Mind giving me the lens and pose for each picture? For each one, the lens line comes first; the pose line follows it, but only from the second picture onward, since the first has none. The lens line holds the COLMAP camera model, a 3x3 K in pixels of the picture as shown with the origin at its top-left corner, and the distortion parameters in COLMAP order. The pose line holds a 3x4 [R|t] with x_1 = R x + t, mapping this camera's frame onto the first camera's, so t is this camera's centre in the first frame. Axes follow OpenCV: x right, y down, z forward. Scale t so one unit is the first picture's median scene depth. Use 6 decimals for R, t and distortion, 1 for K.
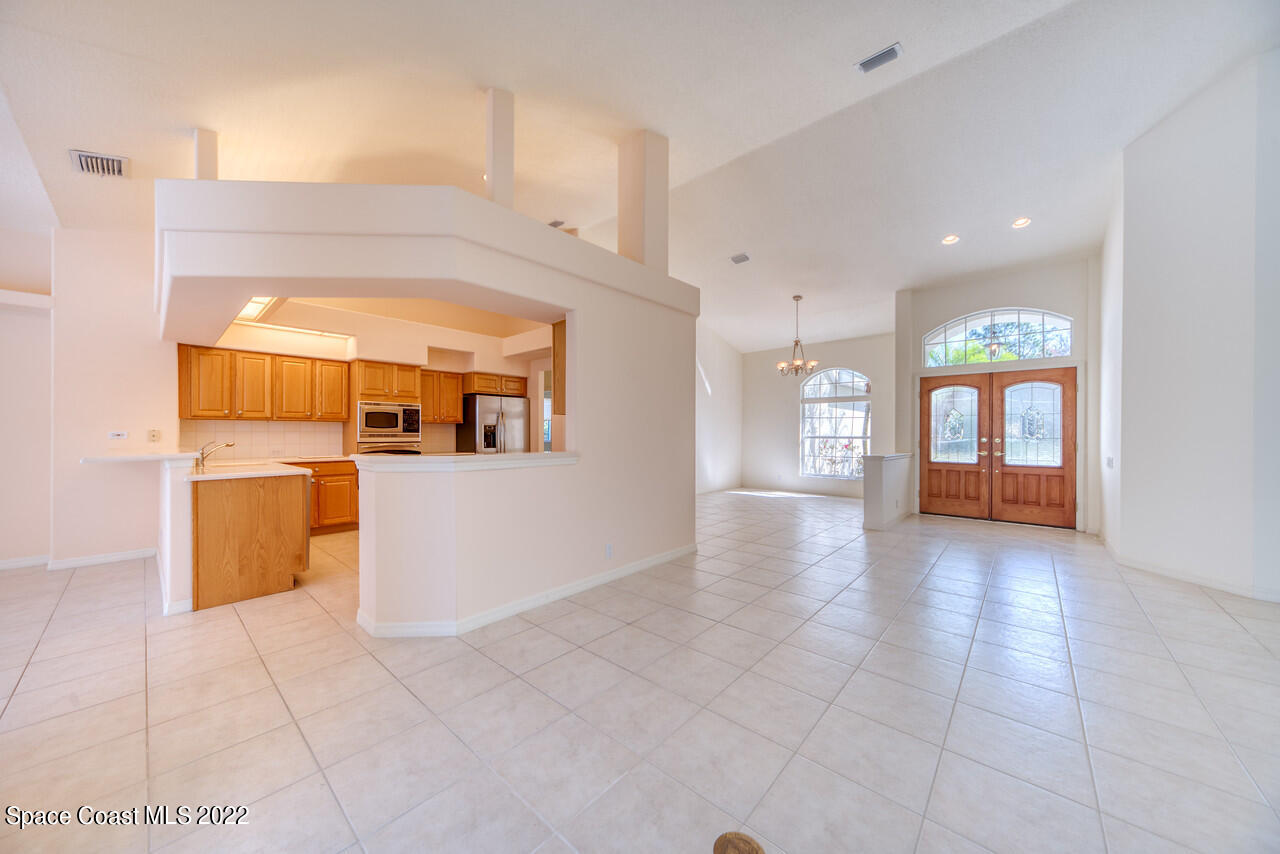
lens RADIAL K [[437.2, 0, 640.0], [0, 437.2, 427.0], [0, 0, 1]] dist [0.000062, 0.000044]
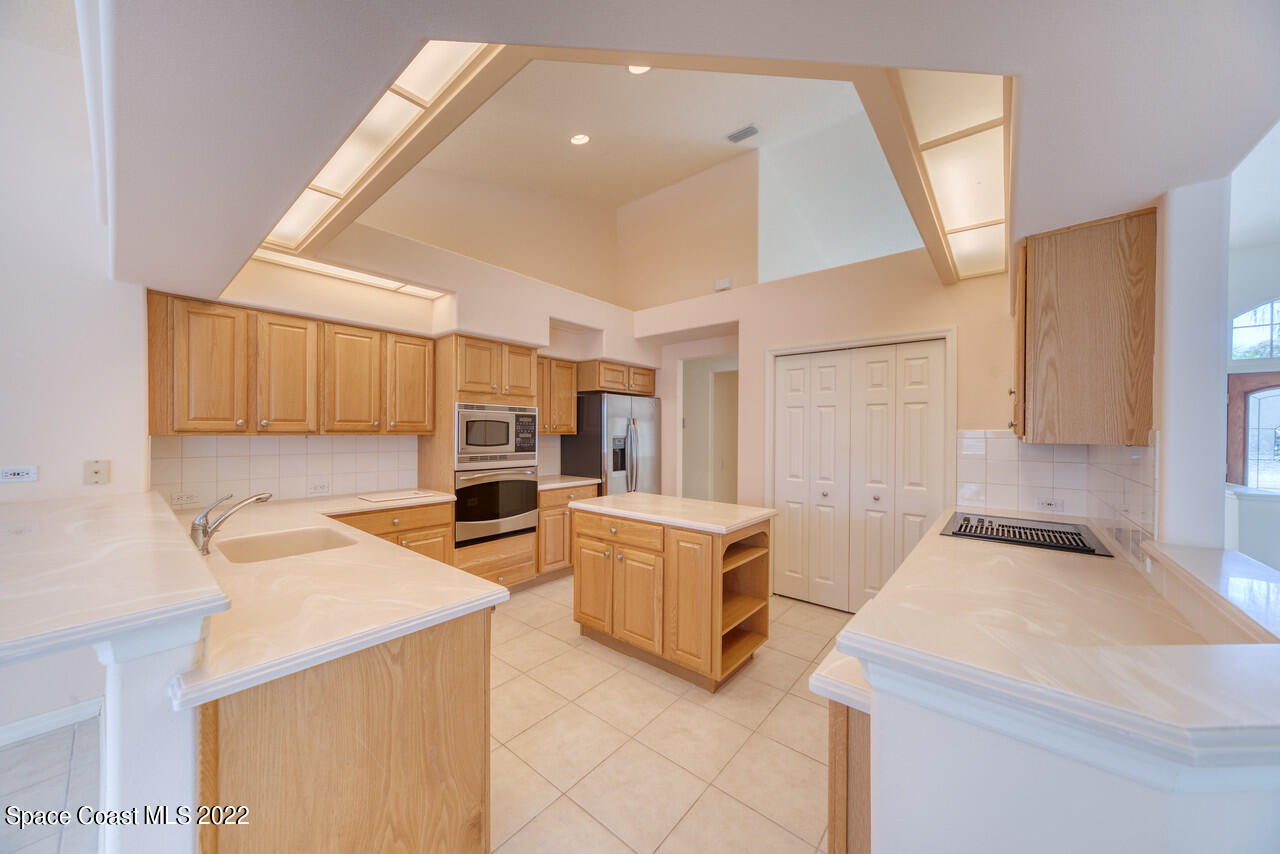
lens RADIAL K [[438.2, 0, 640.0], [0, 438.2, 427.0], [0, 0, 1]] dist [0.000685, 0.000157]
pose [[0.999484, 0.007463, 0.031243, -0.394598], [-0.007656, 0.999952, 0.006044, -0.029941], [-0.031197, -0.006280, 0.999494, 0.372774]]
